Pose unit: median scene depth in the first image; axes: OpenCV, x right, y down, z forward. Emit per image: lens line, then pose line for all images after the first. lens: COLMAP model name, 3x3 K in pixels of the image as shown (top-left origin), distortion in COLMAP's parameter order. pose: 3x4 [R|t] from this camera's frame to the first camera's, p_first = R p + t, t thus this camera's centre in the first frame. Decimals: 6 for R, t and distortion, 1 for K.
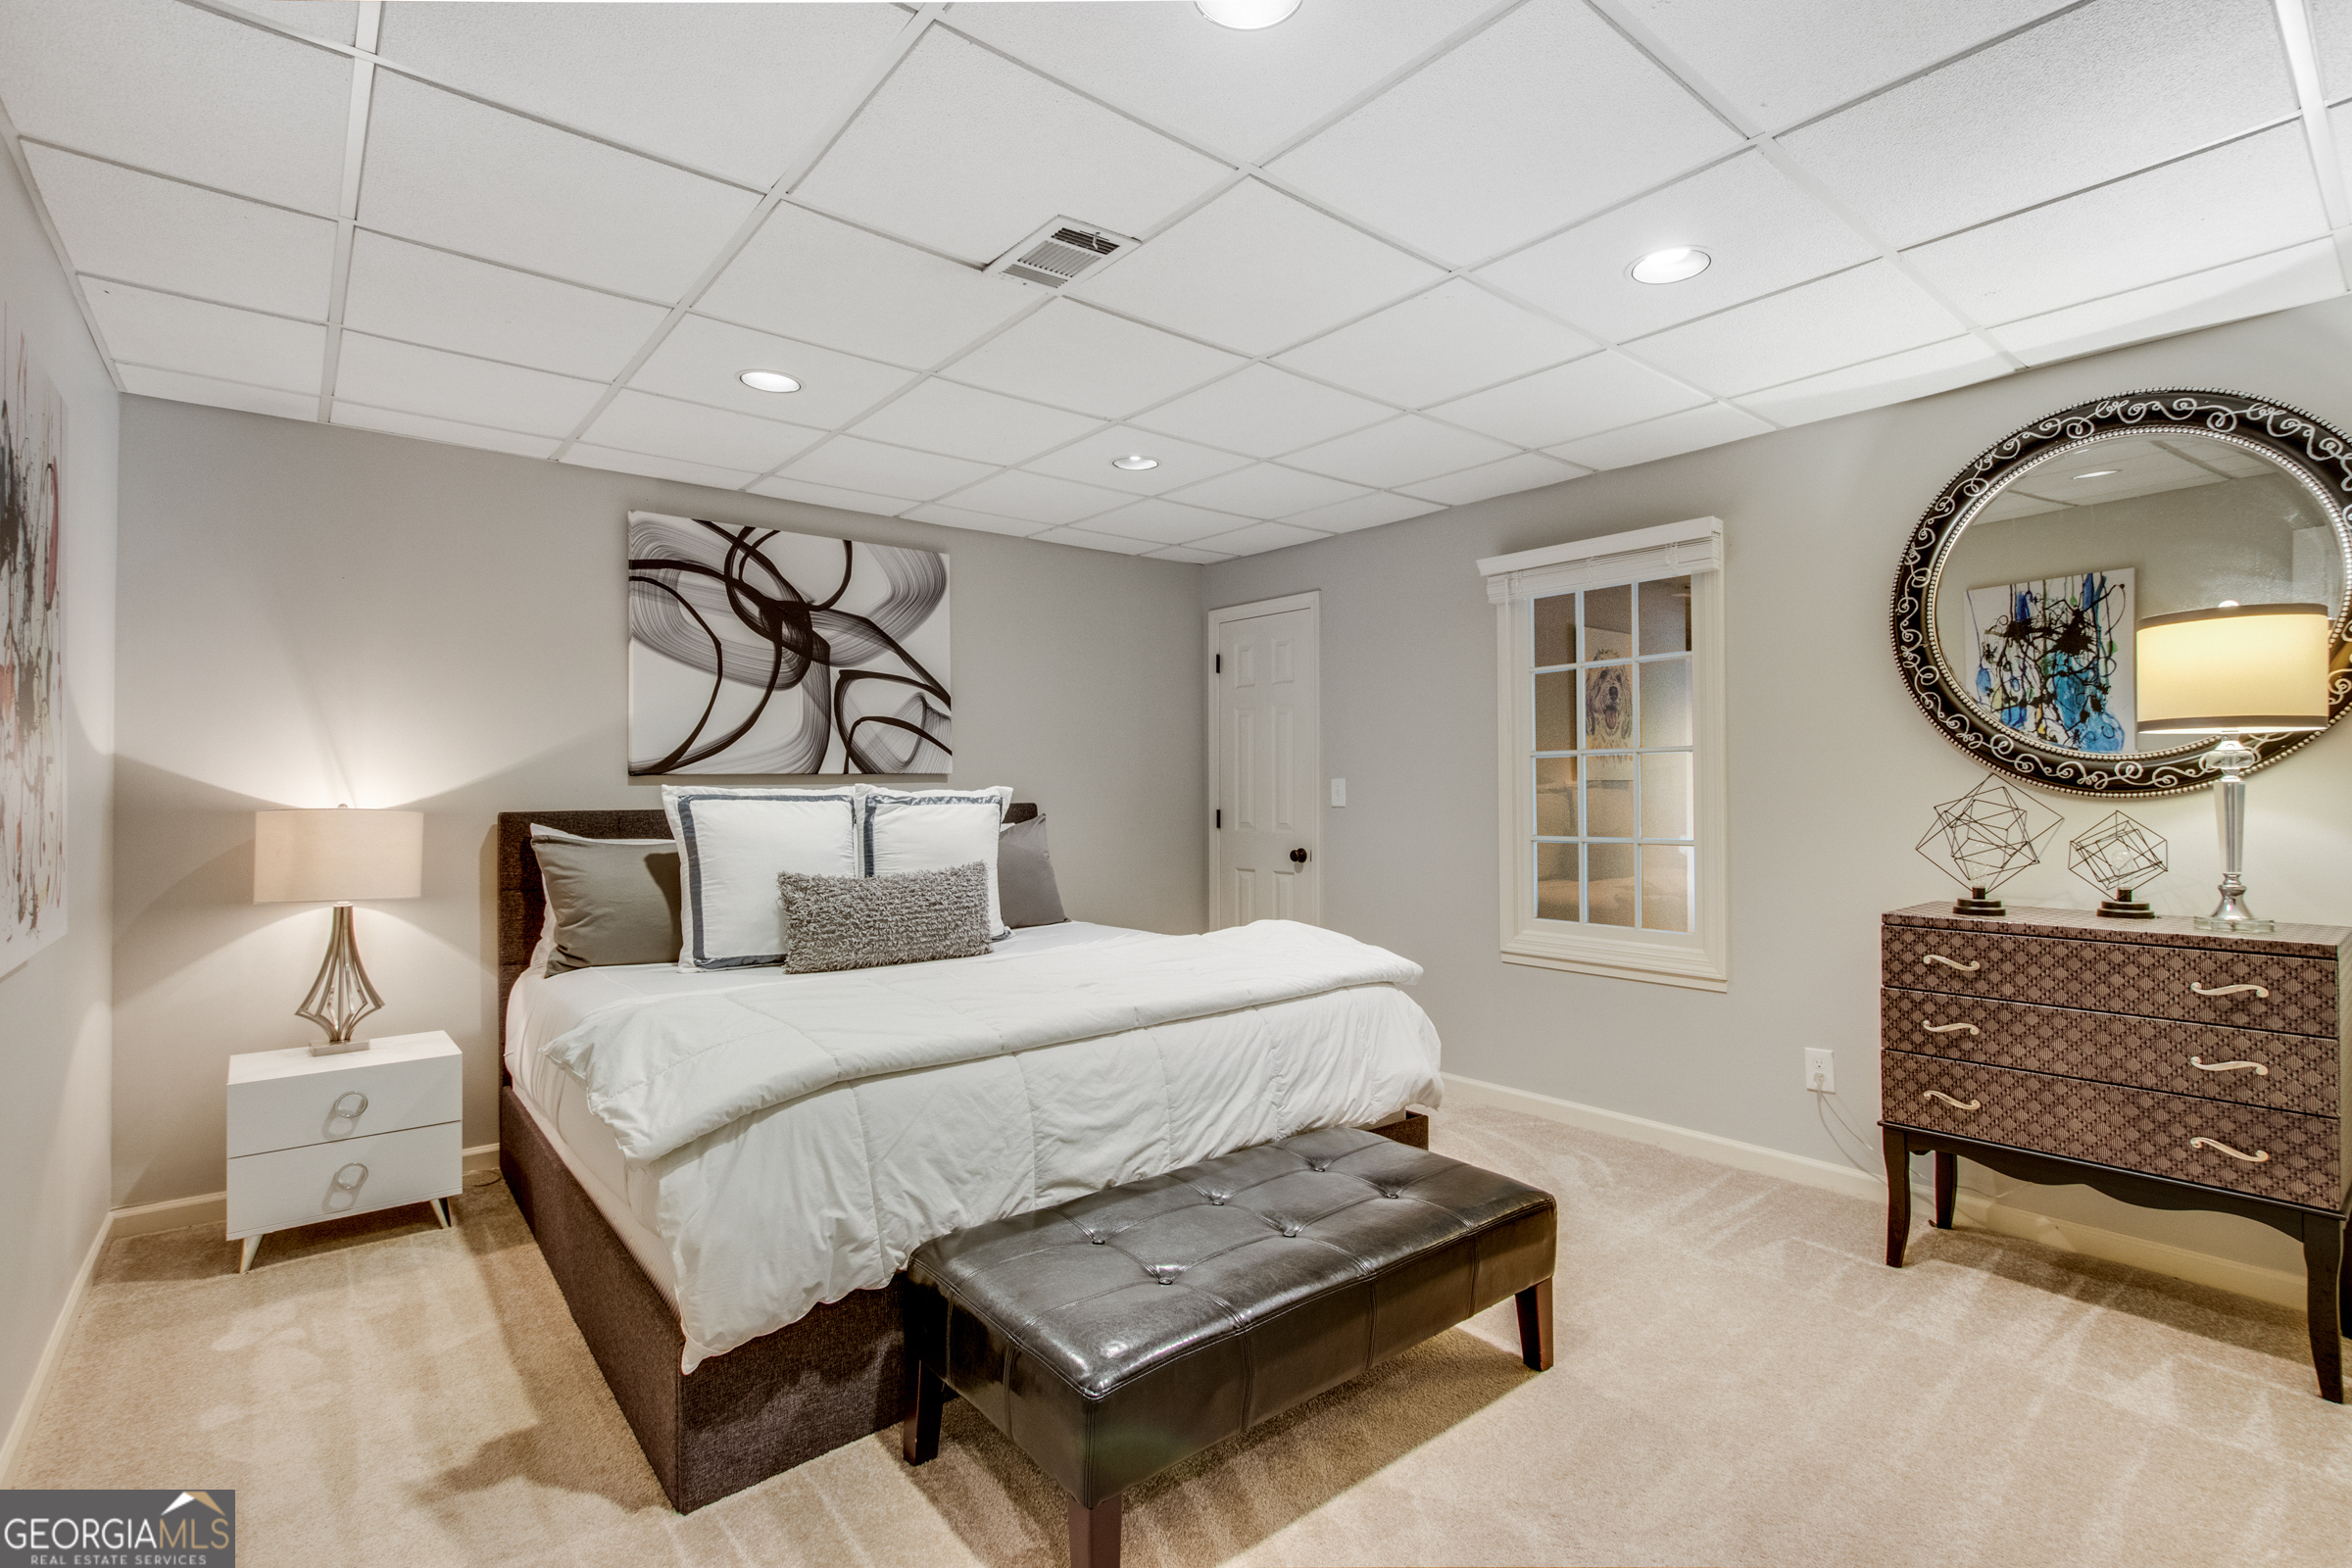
lens RADIAL K [[1079.8, 0, 1161.4], [0, 1079.8, 772.2], [0, 0, 1]] dist [-0.002582, 0.000210]
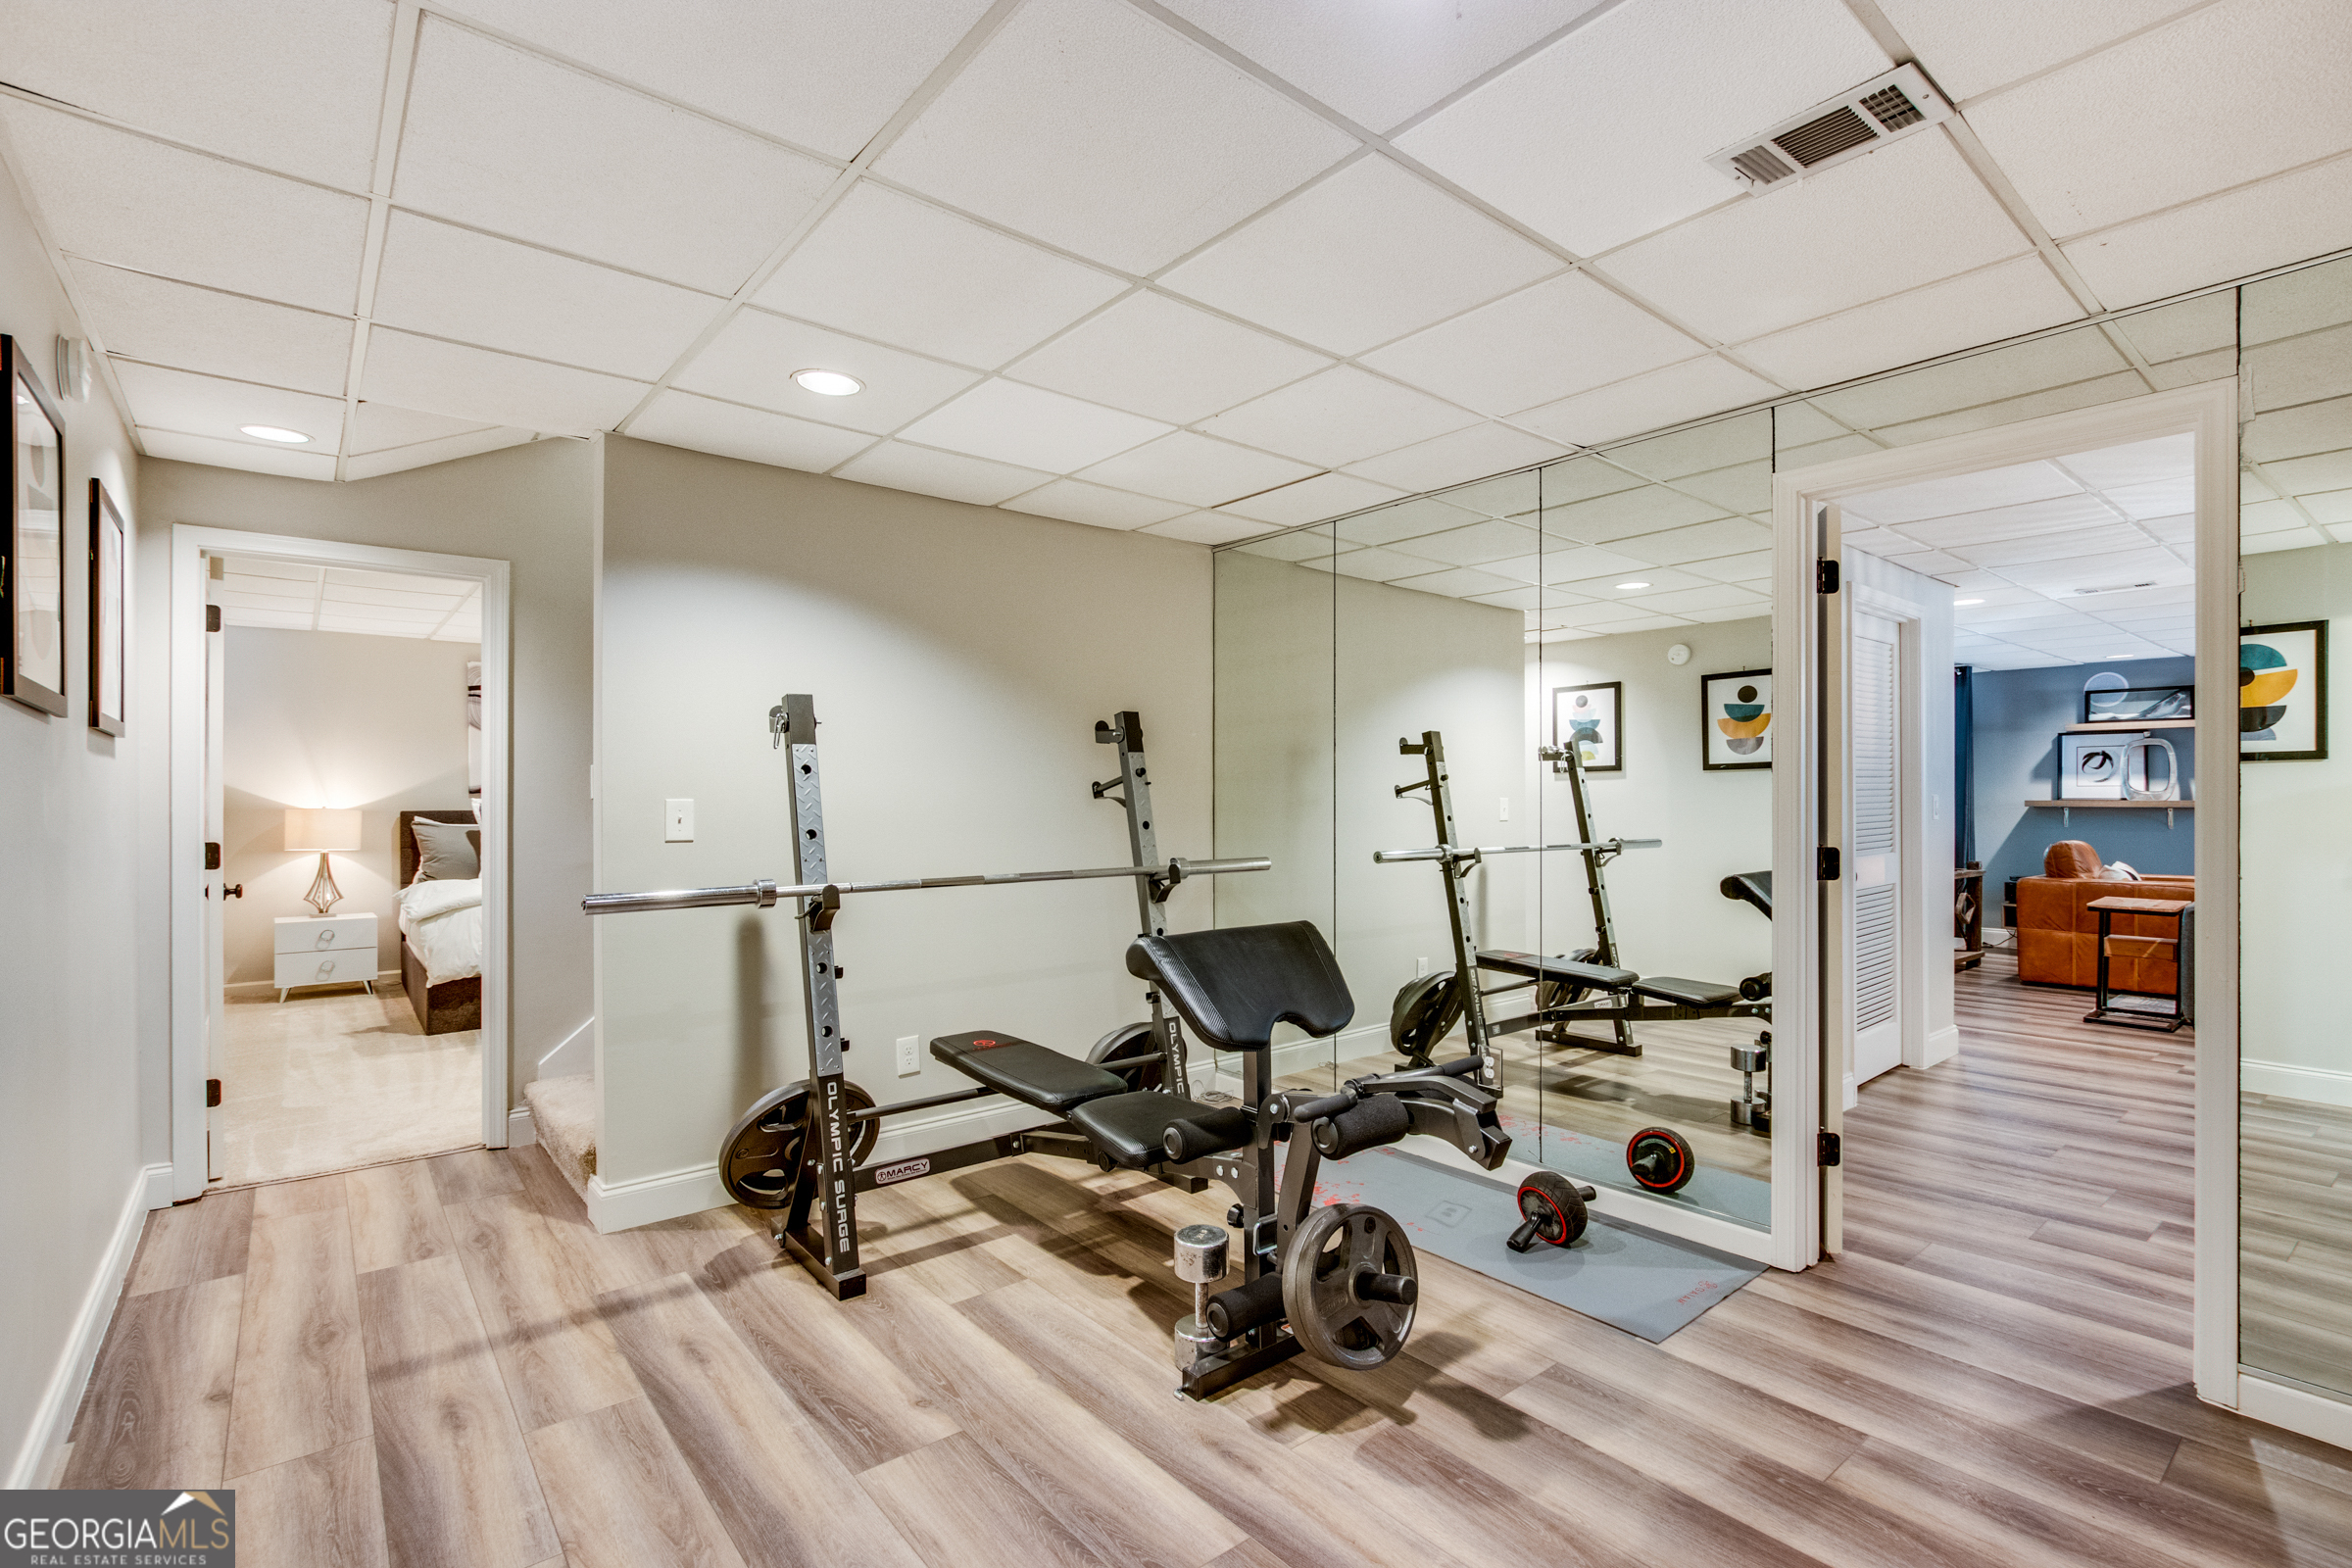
lens RADIAL K [[1069.9, 0, 1188.8], [0, 1069.9, 794.6], [0, 0, 1]] dist [-0.017112, -0.000381]
pose [[0.999794, 0.003823, 0.019914, 0.942305], [-0.004047, 0.999929, 0.011219, -0.025896], [-0.019870, -0.011298, 0.999739, -1.167356]]
